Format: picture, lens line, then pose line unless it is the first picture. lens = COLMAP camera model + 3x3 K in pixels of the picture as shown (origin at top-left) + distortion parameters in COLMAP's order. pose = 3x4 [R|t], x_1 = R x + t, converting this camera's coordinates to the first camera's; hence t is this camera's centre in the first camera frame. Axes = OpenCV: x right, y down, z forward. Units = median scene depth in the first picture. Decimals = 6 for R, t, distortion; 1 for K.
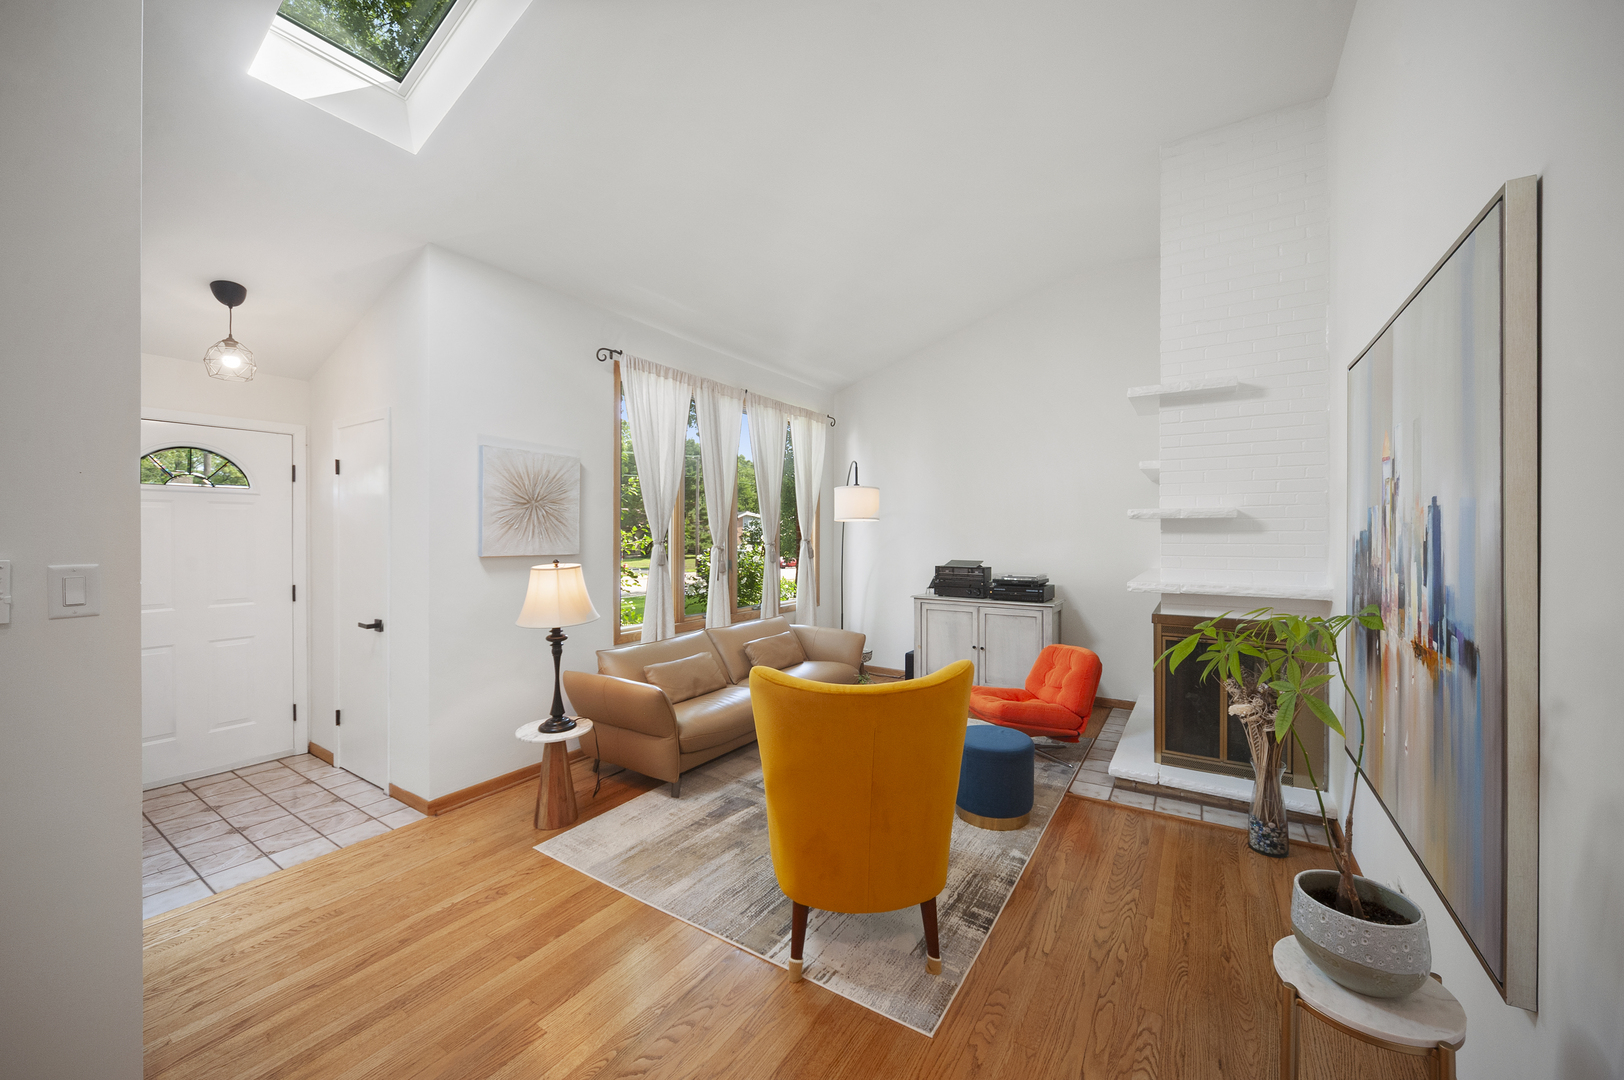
lens RADIAL K [[608.1, 0, 818.3], [0, 608.1, 532.4], [0, 0, 1]] dist [0.000861, 0.000063]
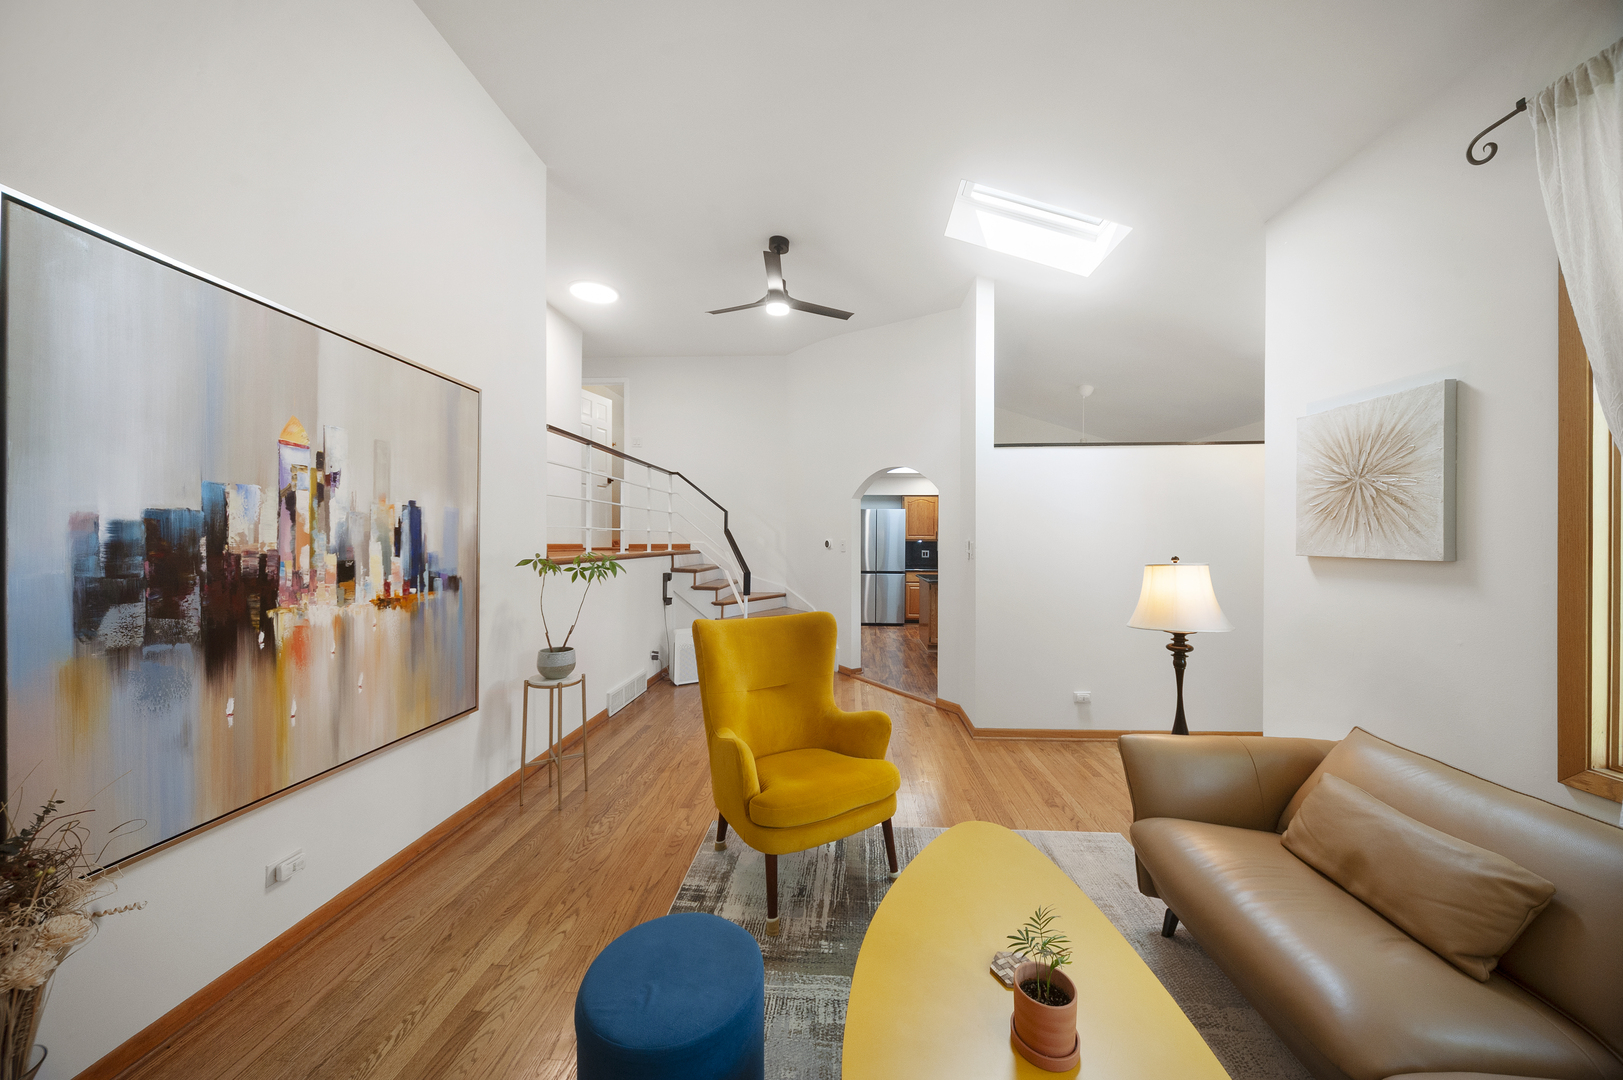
lens RADIAL K [[570.6, 0, 818.4], [0, 570.6, 543.5], [0, 0, 1]] dist [-0.000860, -0.000057]
pose [[-0.867429, -0.003312, -0.497550, 0.414290], [-0.002749, 0.999994, -0.001863, 0.028948], [0.497553, -0.000248, -0.867433, 1.444217]]
